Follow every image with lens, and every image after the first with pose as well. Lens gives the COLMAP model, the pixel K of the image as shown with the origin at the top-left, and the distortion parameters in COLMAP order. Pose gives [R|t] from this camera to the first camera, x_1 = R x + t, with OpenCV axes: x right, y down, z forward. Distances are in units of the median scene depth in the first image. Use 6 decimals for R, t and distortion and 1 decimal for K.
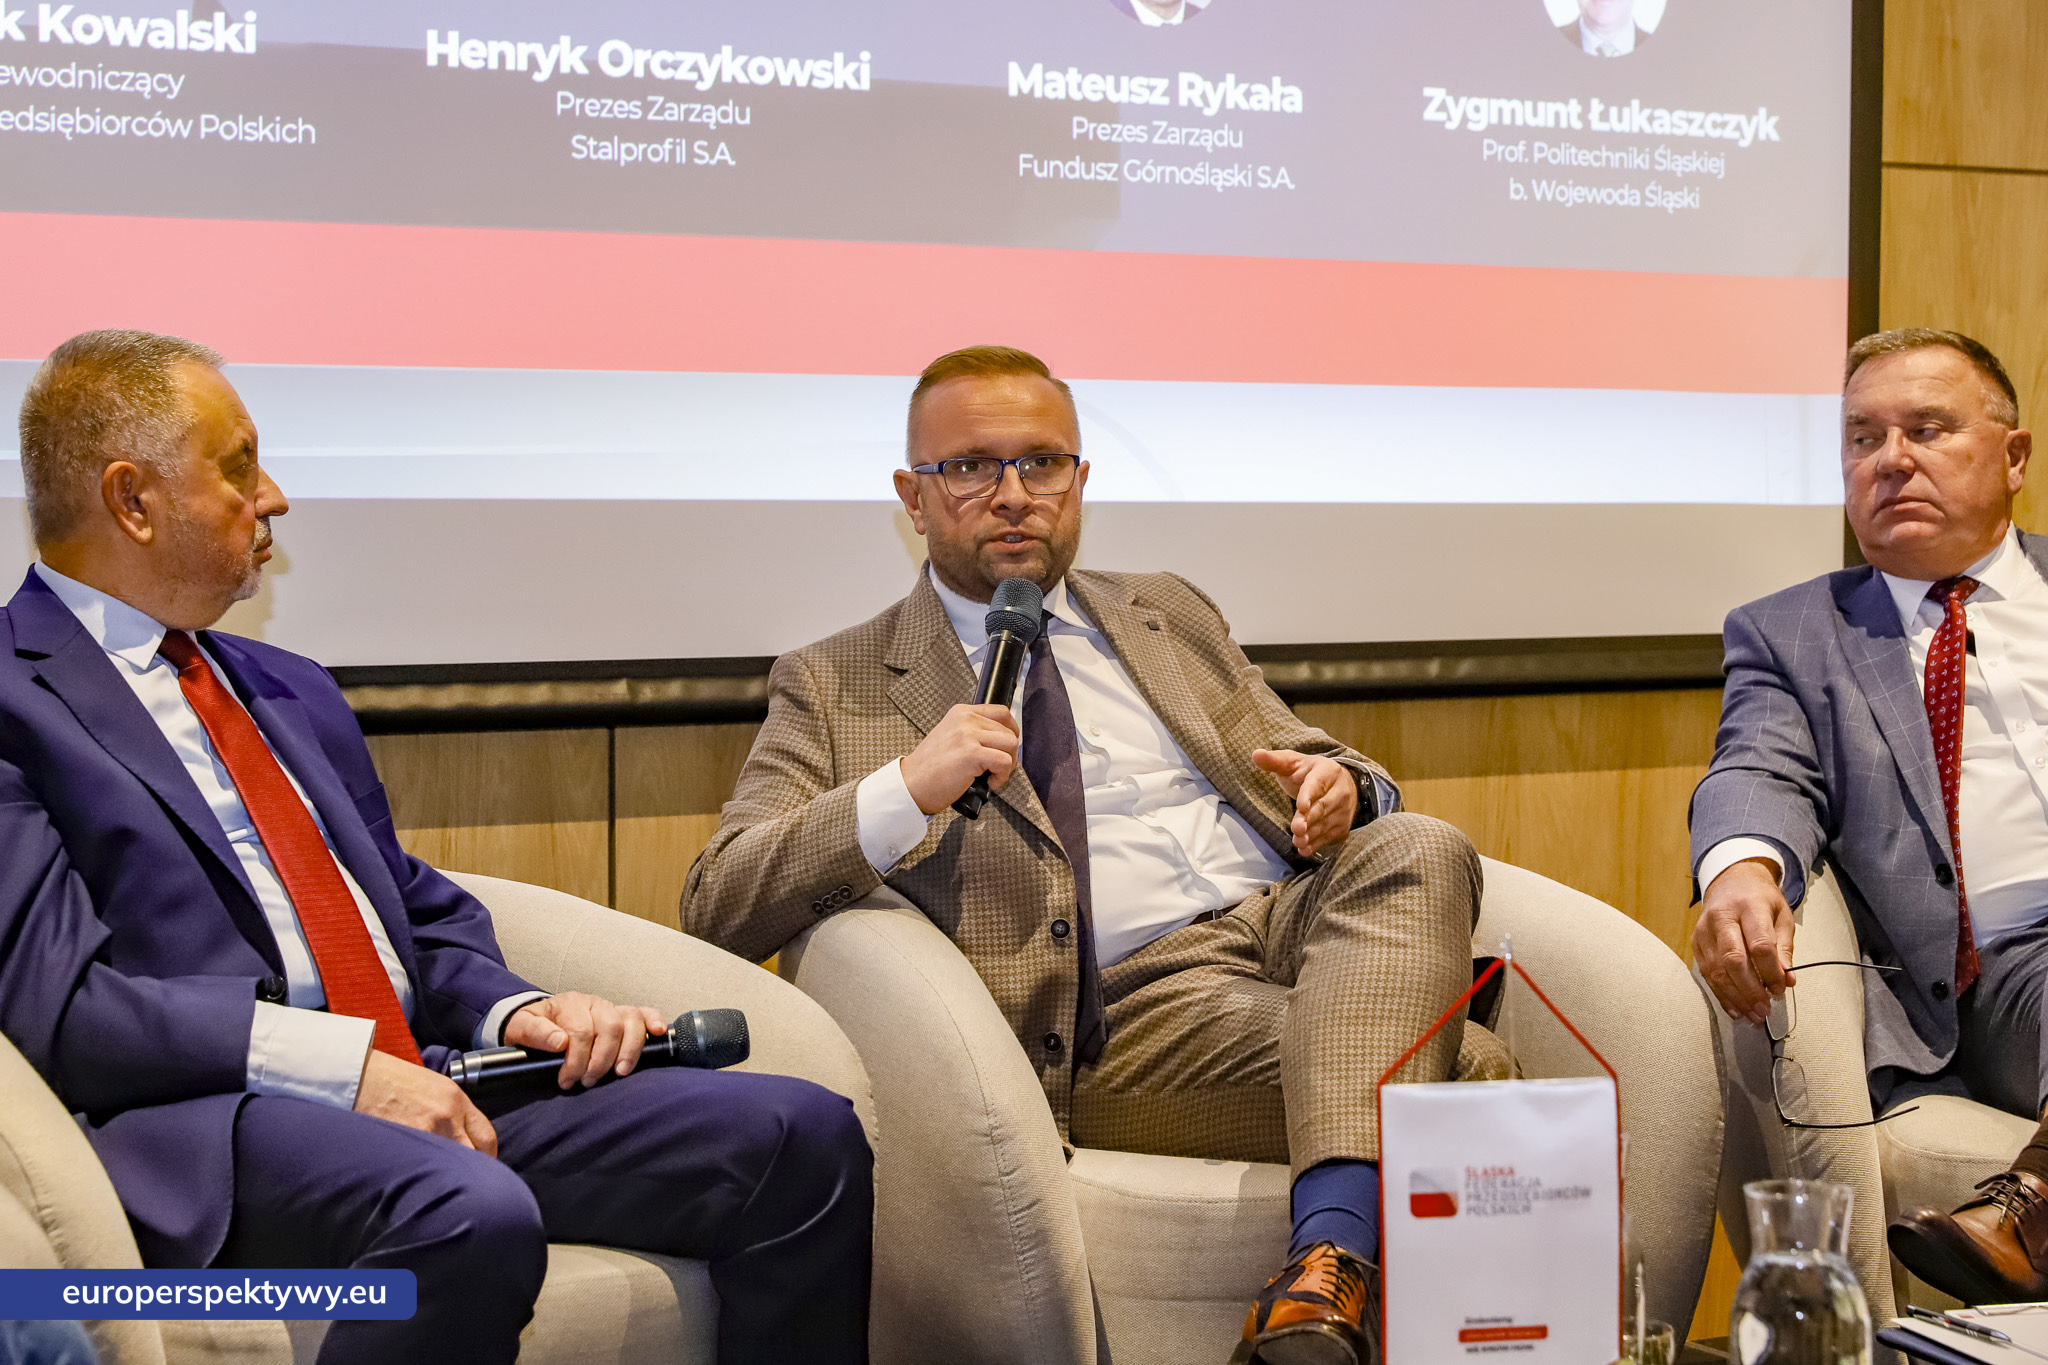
lens RADIAL K [[4068.4, 0, 1024.0], [0, 4068.4, 682.5], [0, 0, 1]] dist [-0.012001, 0.121216]
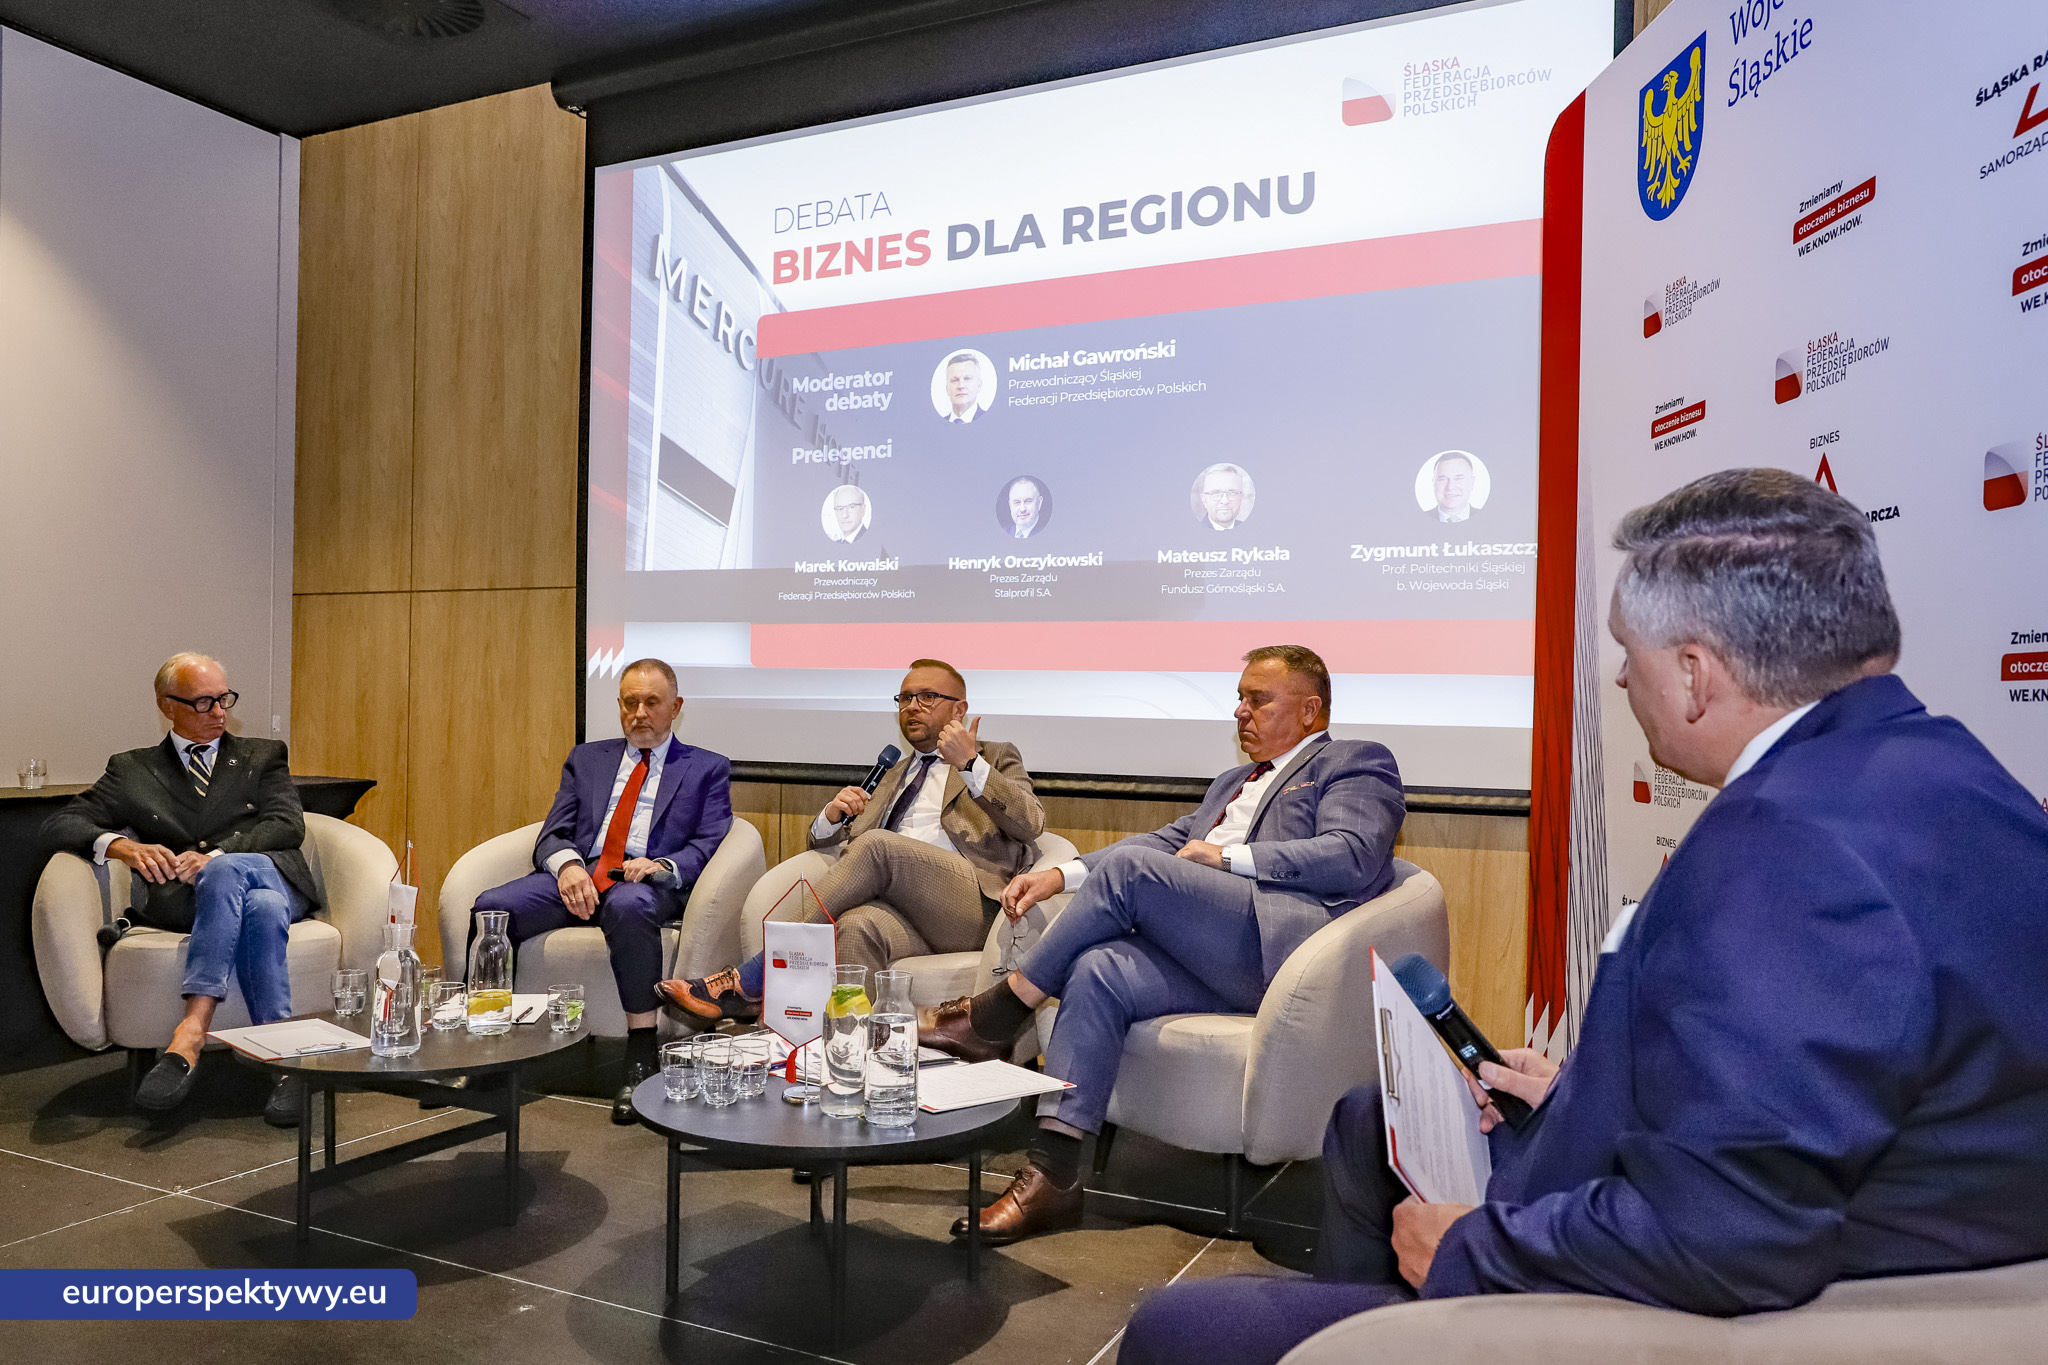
lens RADIAL K [[1494.1, 0, 966.1], [0, 1494.1, 710.4], [0, 0, 1]] dist [-0.003188, 0.003121]
pose [[0.558951, 0.013228, -0.829095, 0.756143], [-0.056679, 0.998144, -0.022286, -0.022812], [0.827261, 0.059449, 0.558664, 0.385792]]
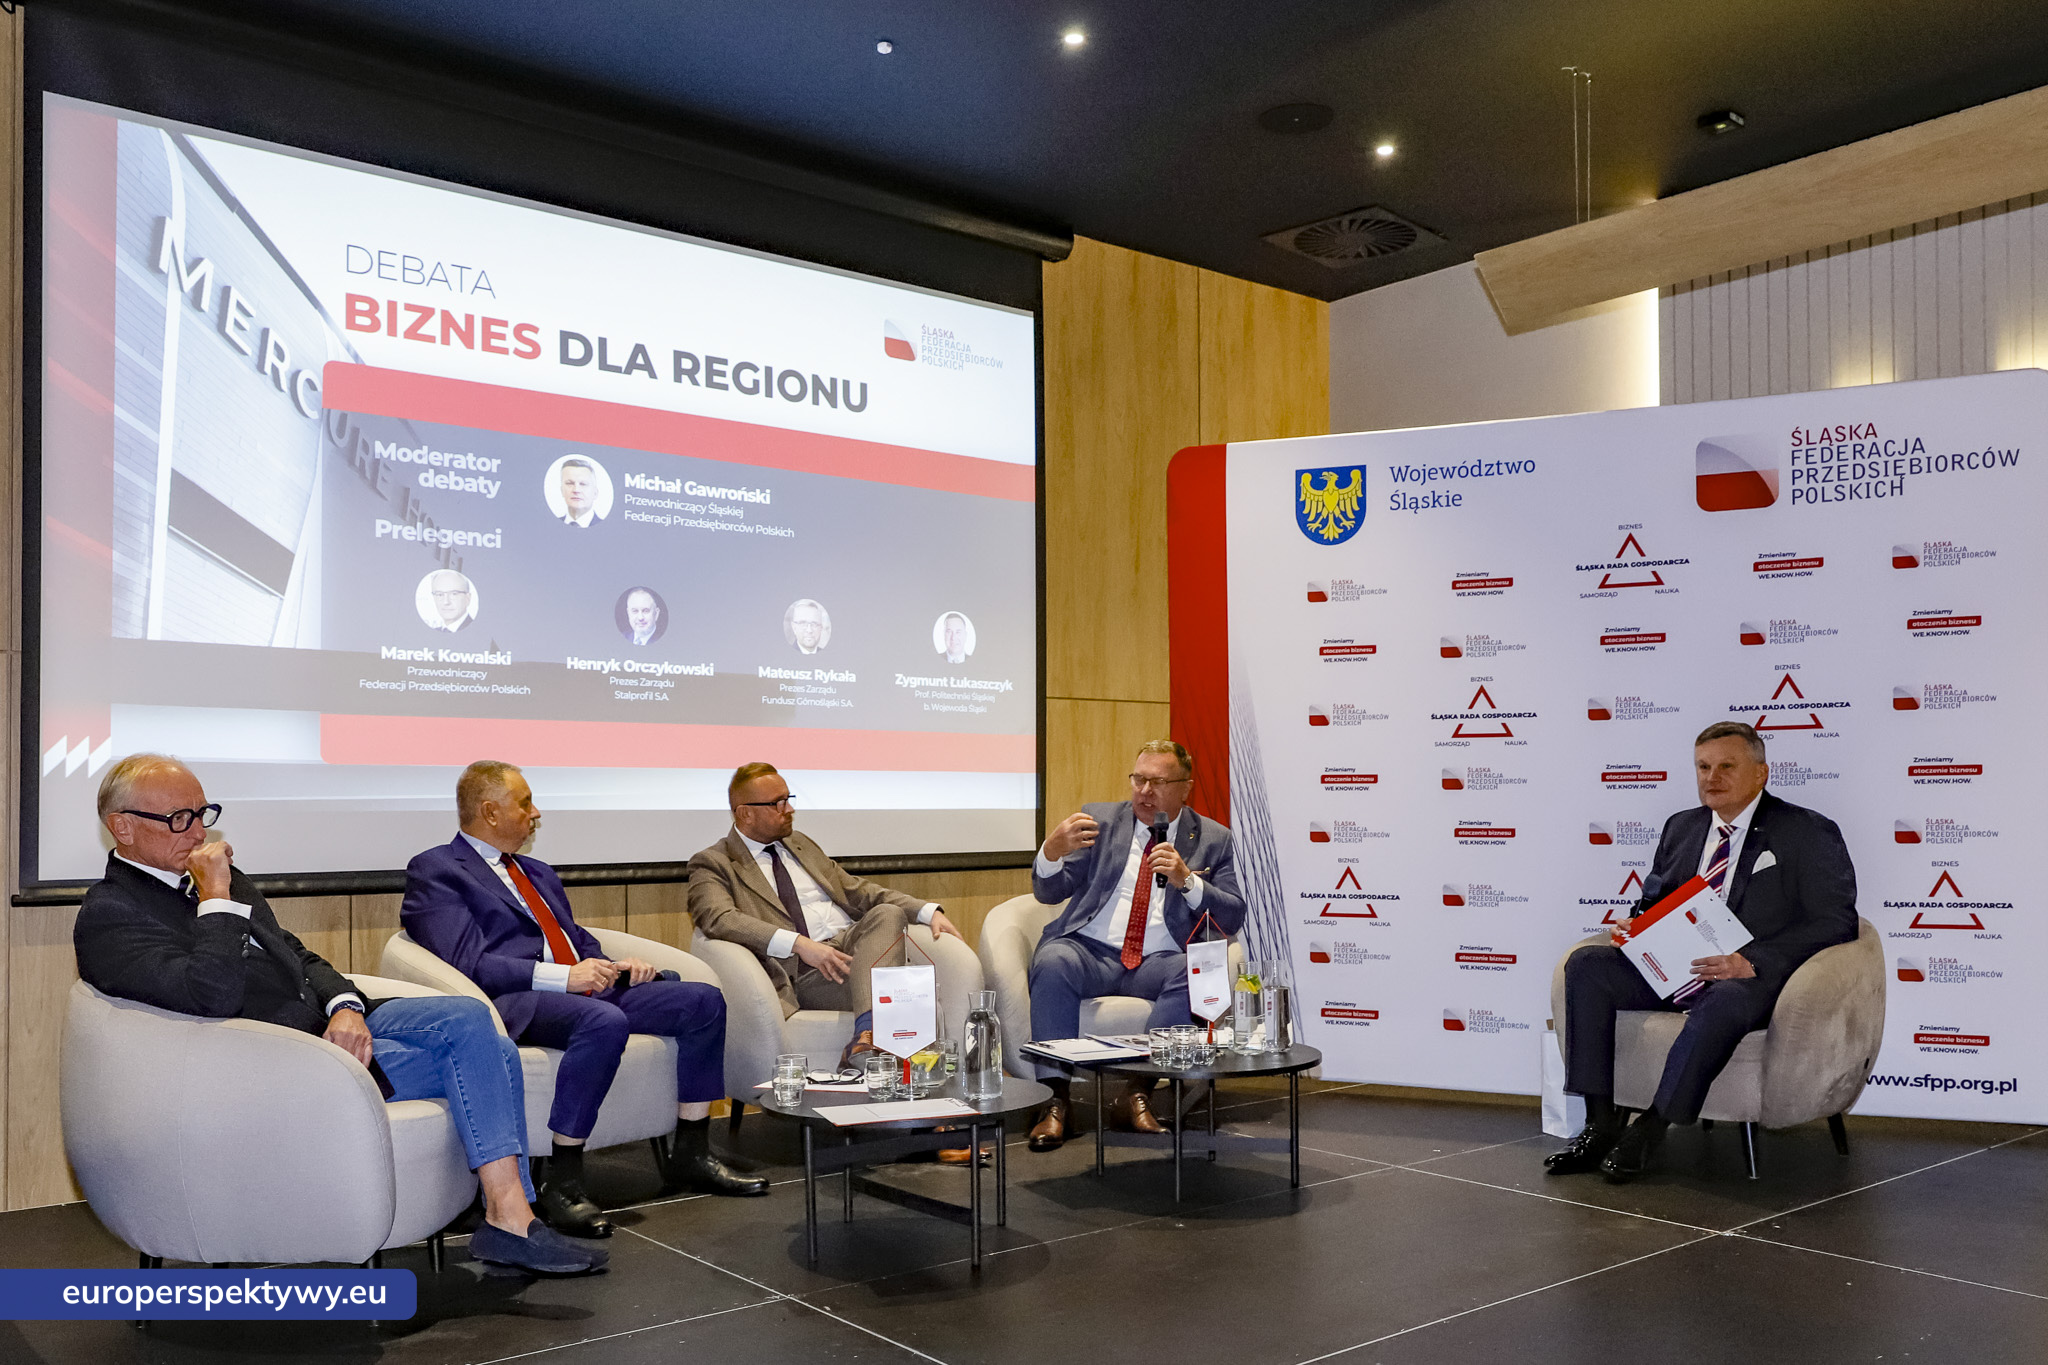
lens RADIAL K [[1721.4, 0, 1063.7], [0, 1721.4, 768.8], [0, 0, 1]] dist [0.002823, -0.010442]
pose [[0.983598, -0.000883, 0.180373, -0.012602], [0.012561, 0.997896, -0.063611, 0.010443], [-0.179937, 0.064833, 0.981539, -0.324131]]
